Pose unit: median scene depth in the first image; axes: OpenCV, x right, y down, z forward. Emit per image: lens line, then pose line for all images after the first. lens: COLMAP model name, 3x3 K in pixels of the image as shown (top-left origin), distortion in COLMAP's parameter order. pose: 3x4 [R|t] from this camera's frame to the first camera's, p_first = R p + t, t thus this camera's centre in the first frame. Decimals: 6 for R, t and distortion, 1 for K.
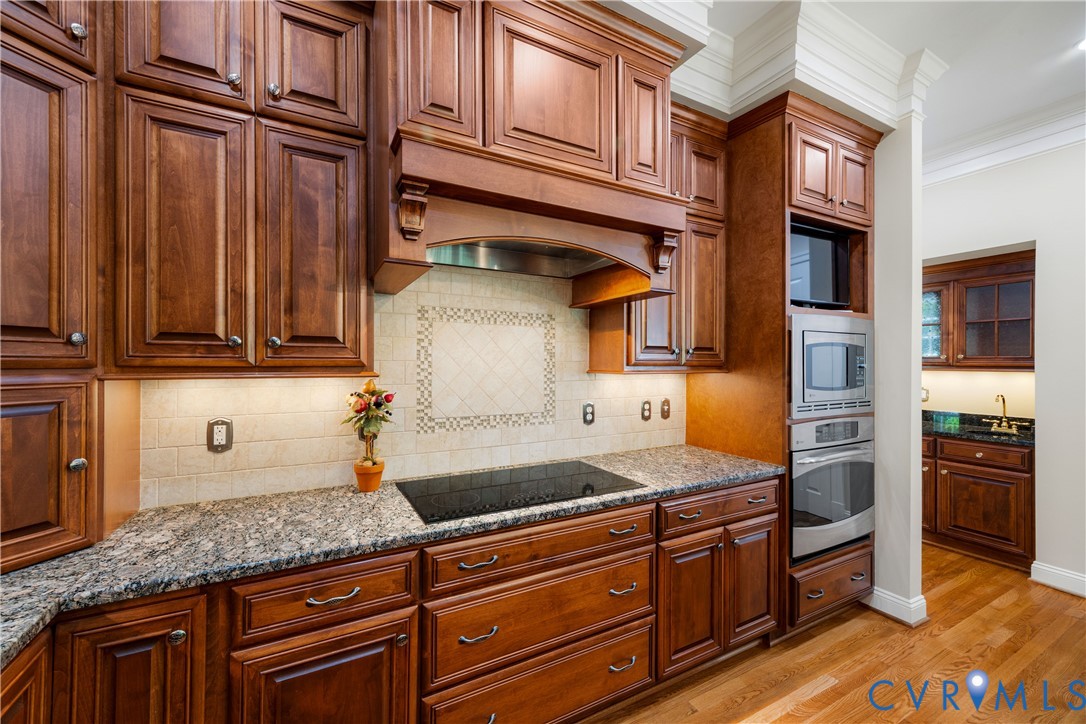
lens RADIAL K [[426.9, 0, 543.0], [0, 426.9, 362.0], [0, 0, 1]] dist [0.000331, -0.000010]
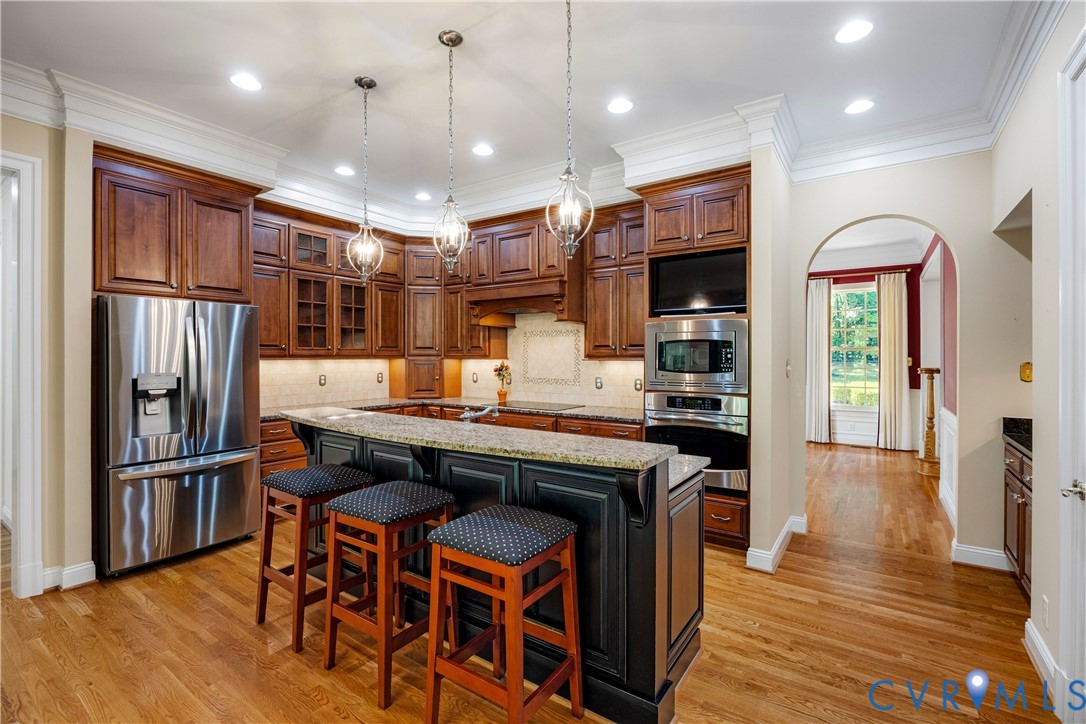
lens RADIAL K [[491.8, 0, 543.0], [0, 491.8, 362.0], [0, 0, 1]] dist [-0.011418, 0.000034]
pose [[0.454938, 0.007350, -0.890493, 2.094216], [0.000992, 0.999961, 0.008760, 0.017254], [0.890523, -0.004869, 0.454913, -0.174118]]
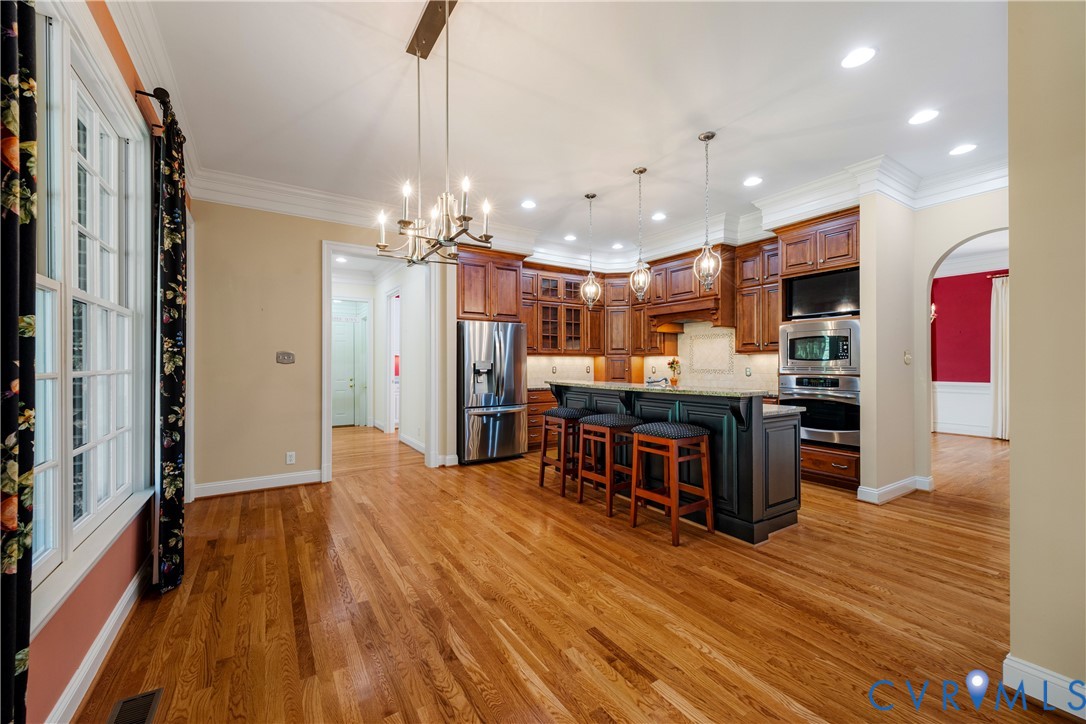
lens RADIAL K [[430.1, 0, 543.0], [0, 430.1, 362.0], [0, 0, 1]] dist [0.011031, 0.000001]
pose [[0.084915, -0.007615, -0.996359, 2.768545], [0.002859, 0.999969, -0.007399, 0.091011], [0.996384, -0.002220, 0.084934, -0.415723]]
